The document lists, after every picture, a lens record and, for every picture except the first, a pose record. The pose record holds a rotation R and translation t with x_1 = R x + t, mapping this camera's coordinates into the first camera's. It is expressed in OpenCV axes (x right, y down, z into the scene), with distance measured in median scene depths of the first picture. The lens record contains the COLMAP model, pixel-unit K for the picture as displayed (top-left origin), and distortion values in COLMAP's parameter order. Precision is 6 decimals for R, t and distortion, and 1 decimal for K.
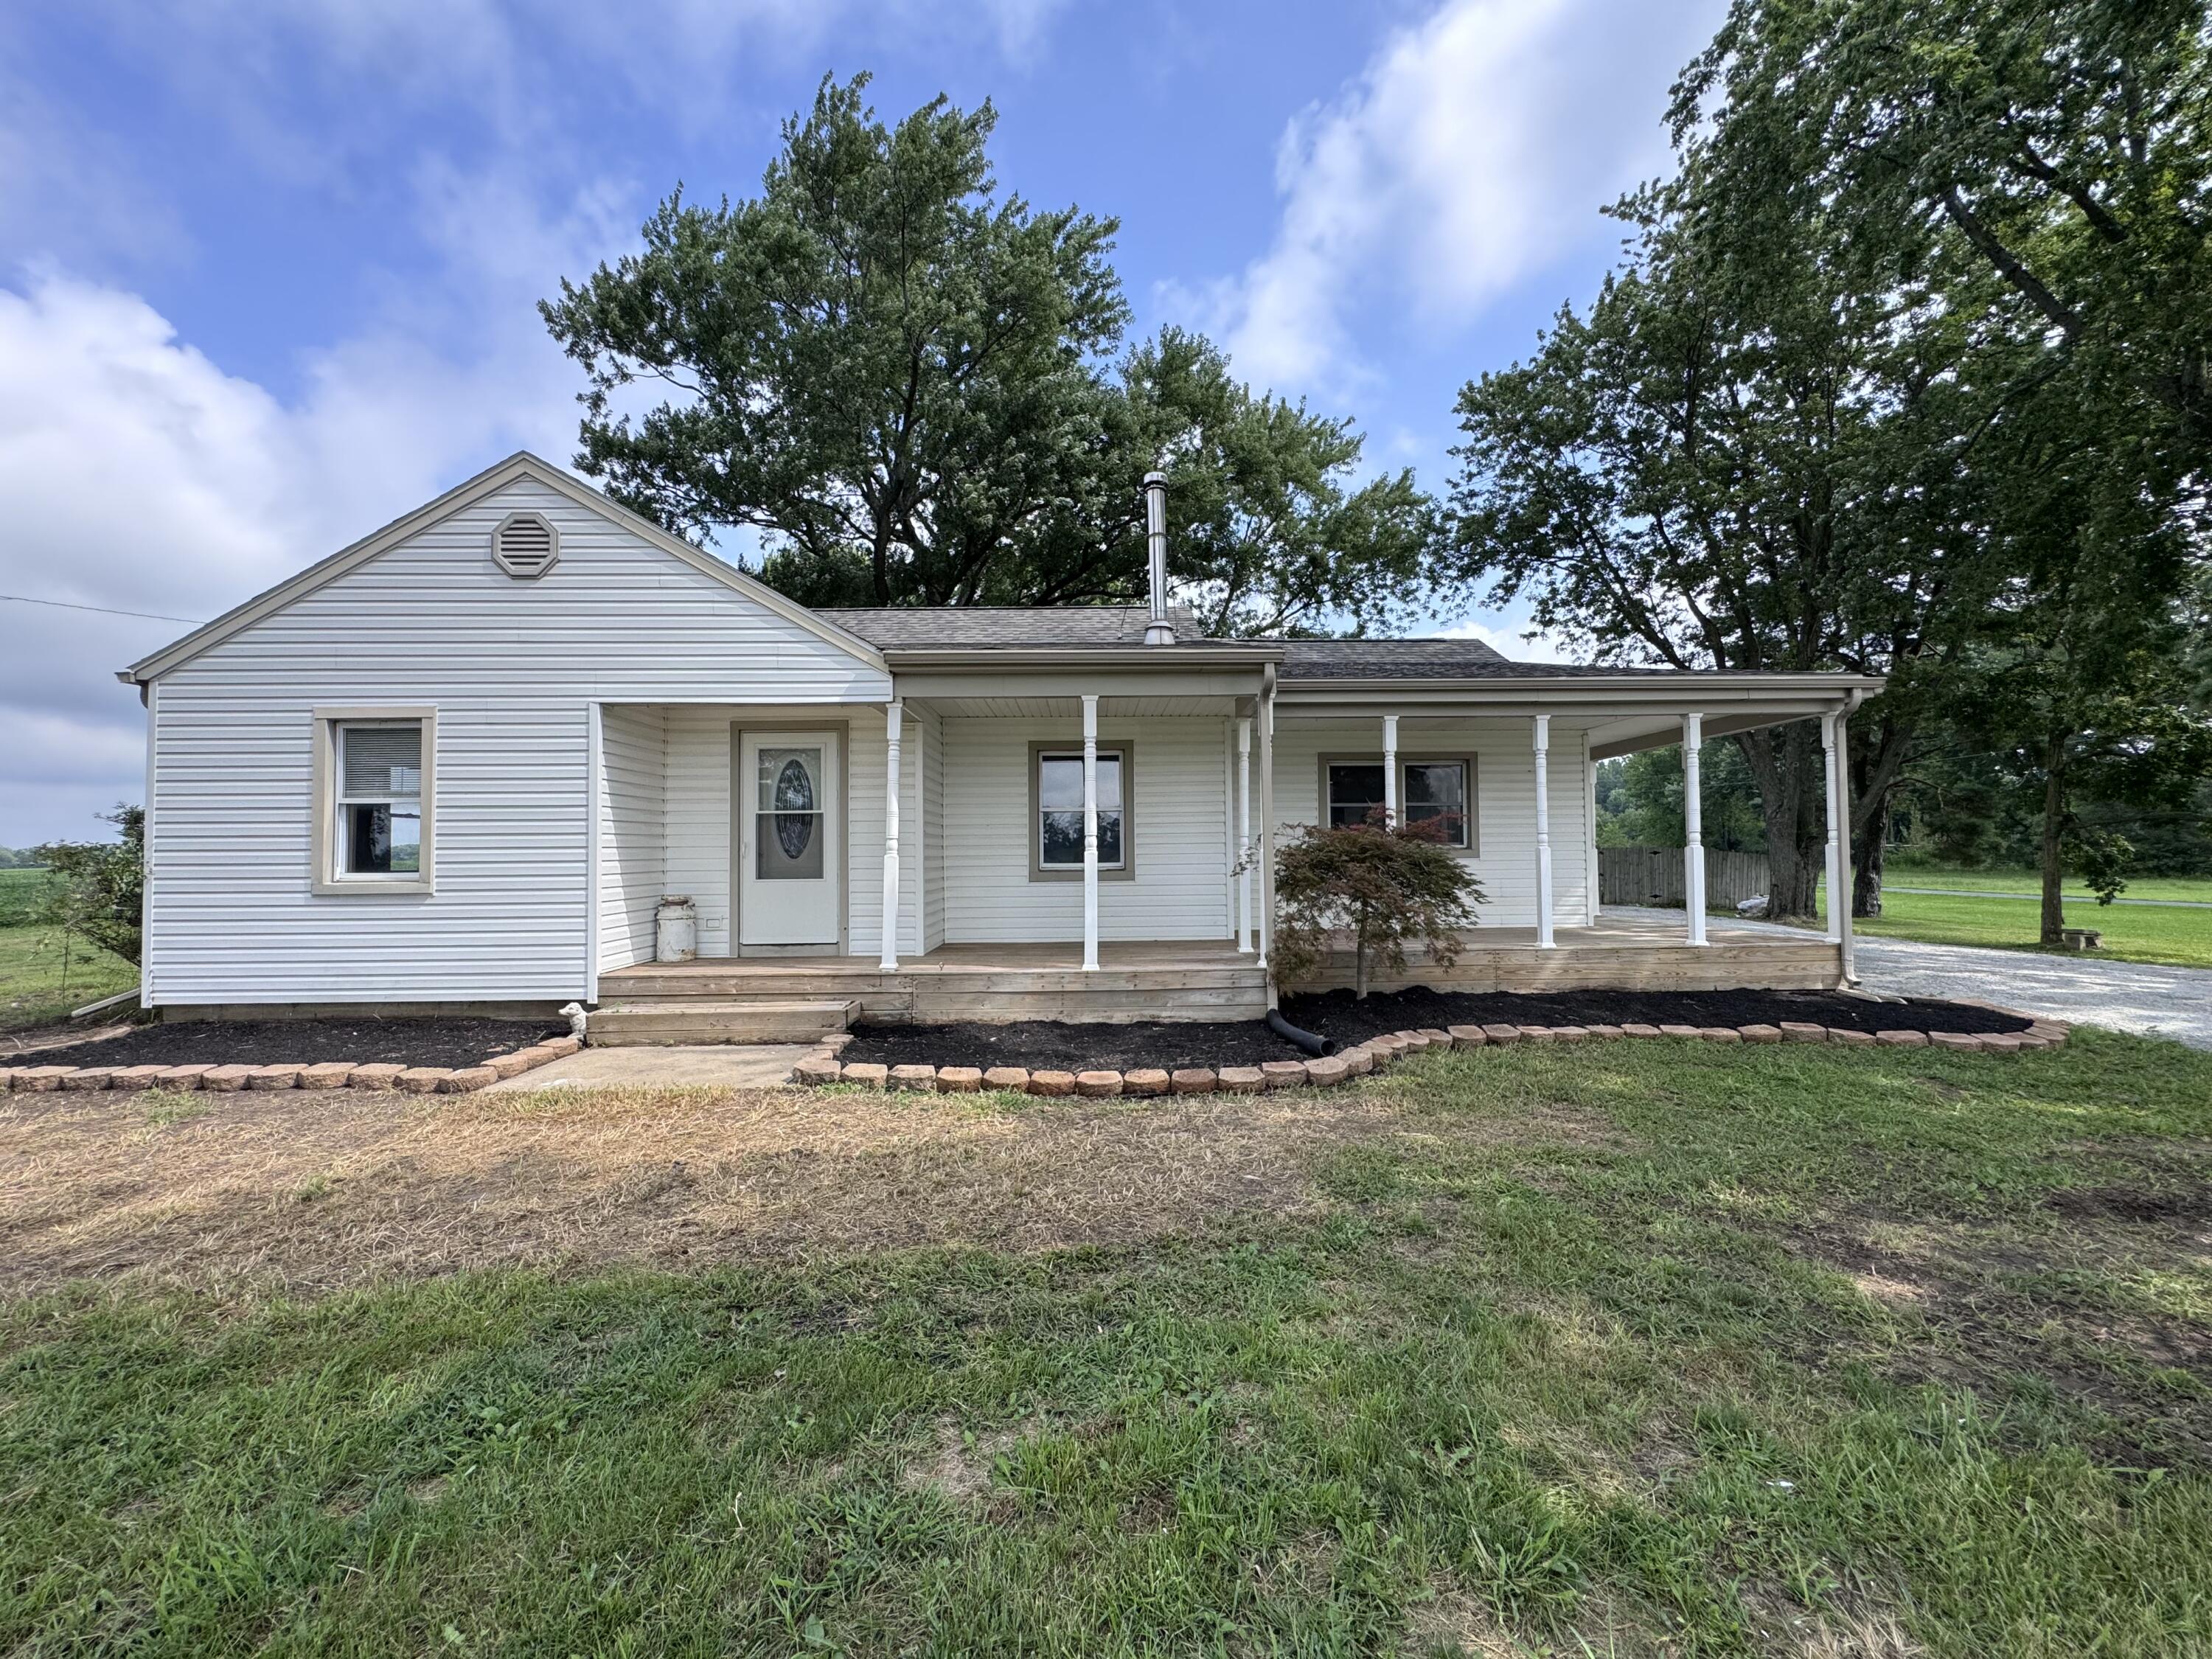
lens RADIAL K [[882.2, 0, 1106.0], [0, 882.2, 829.5], [0, 0, 1]] dist [-0.001255, -0.000461]
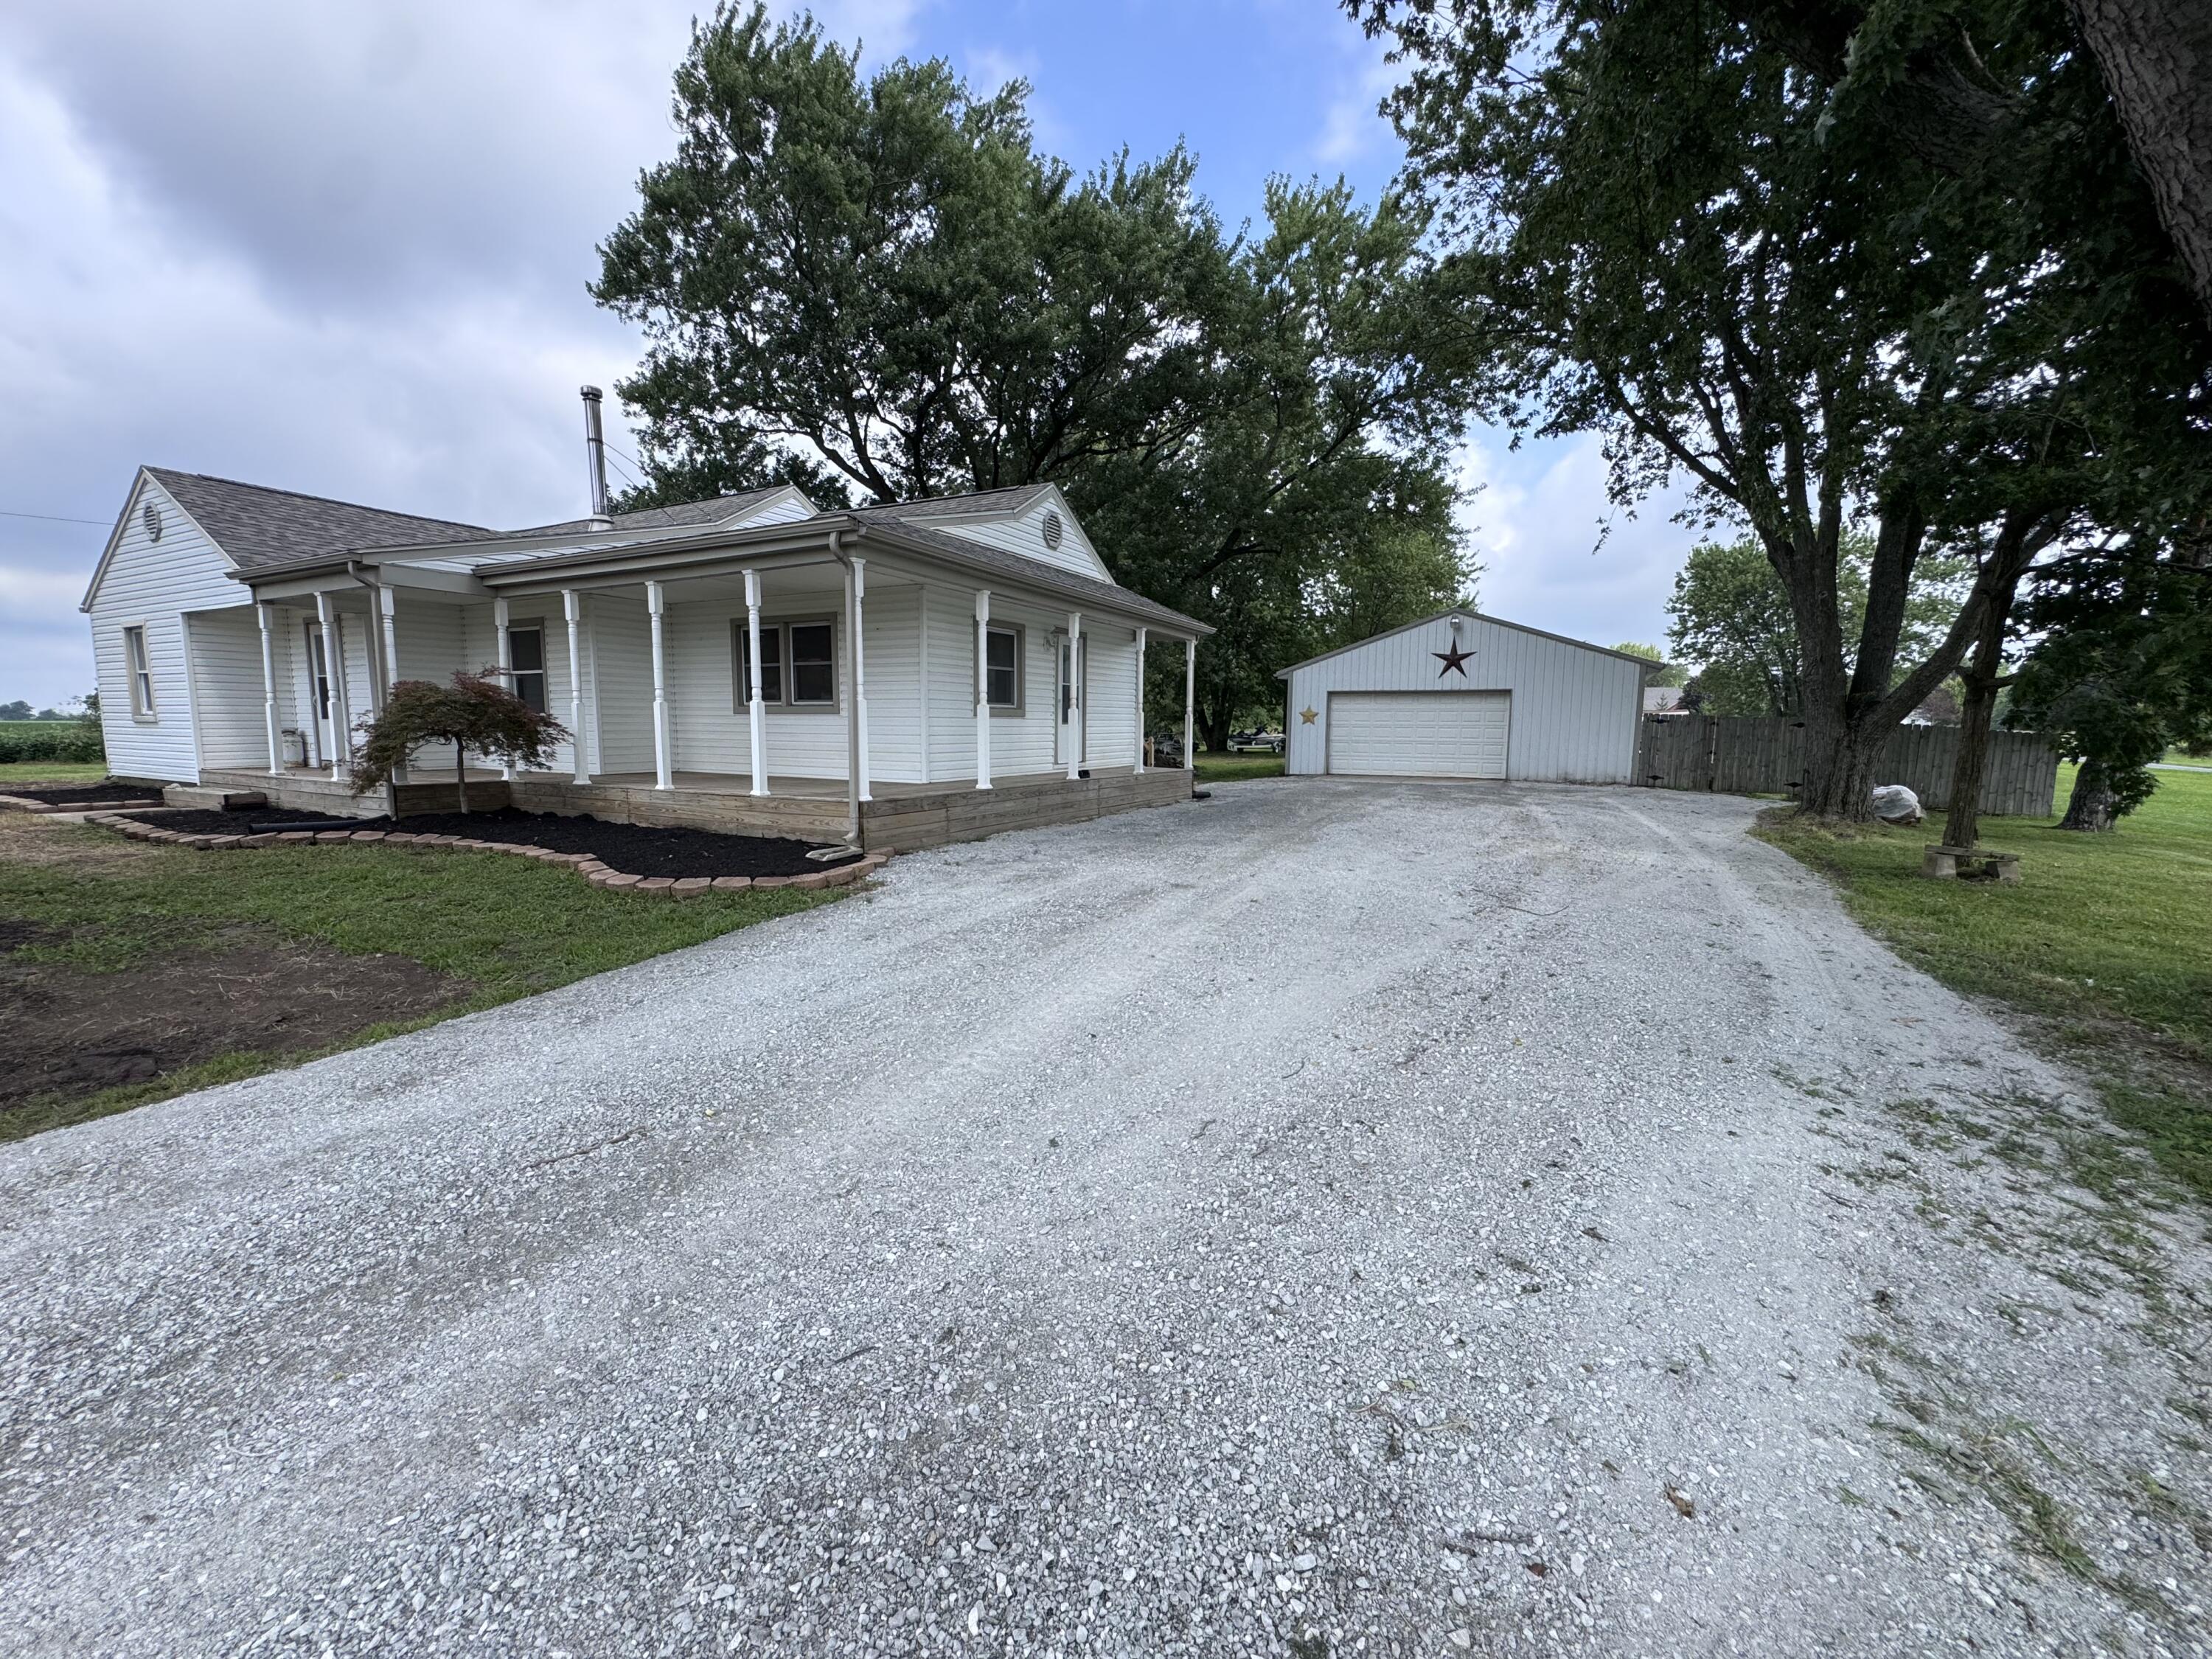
lens RADIAL K [[889.6, 0, 1104.5], [0, 889.6, 822.2], [0, 0, 1]] dist [-0.001480, -0.000054]
pose [[0.879336, 0.070086, -0.471016, 1.555193], [-0.002727, 0.989835, 0.142195, 0.008482], [0.476194, -0.123753, 0.870589, 0.256342]]
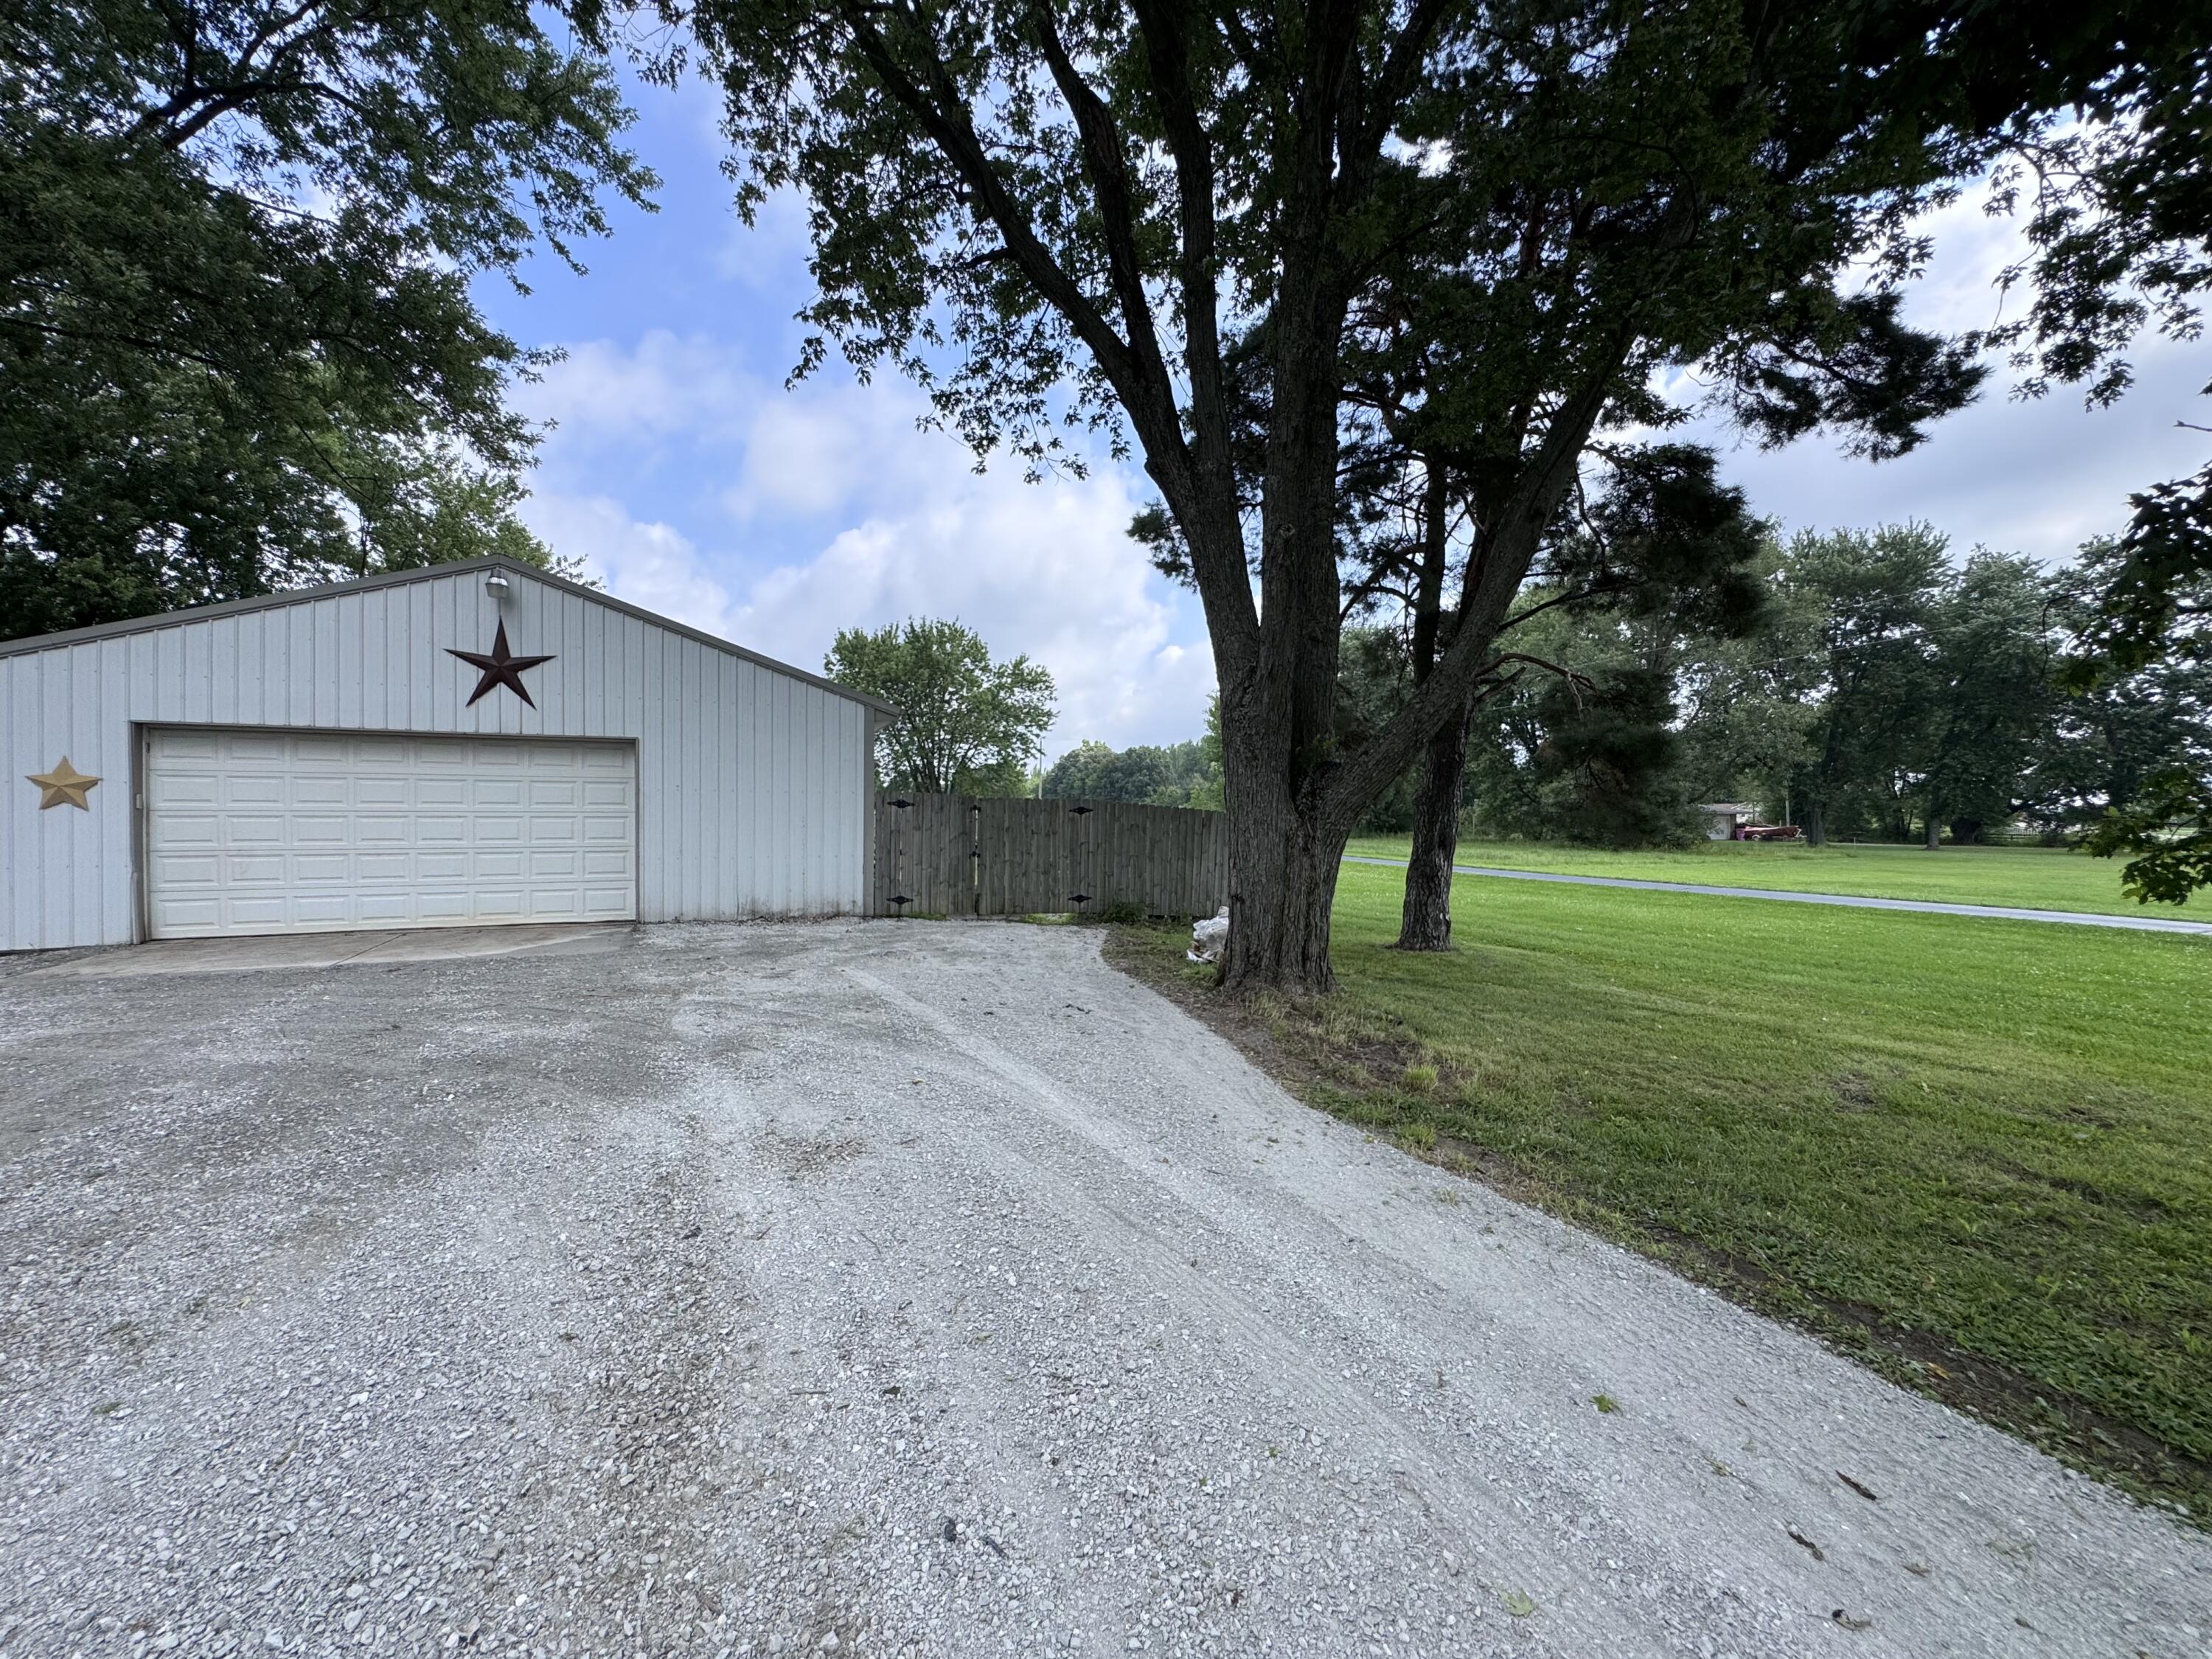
lens RADIAL K [[886.9, 0, 1104.6], [0, 886.9, 824.0], [0, 0, 1]] dist [0.000425, 0.000106]
pose [[0.923359, 0.009898, 0.383810, 1.477899], [-0.023802, 0.999221, 0.031493, 0.060105], [-0.383199, -0.038214, 0.922875, 1.796481]]
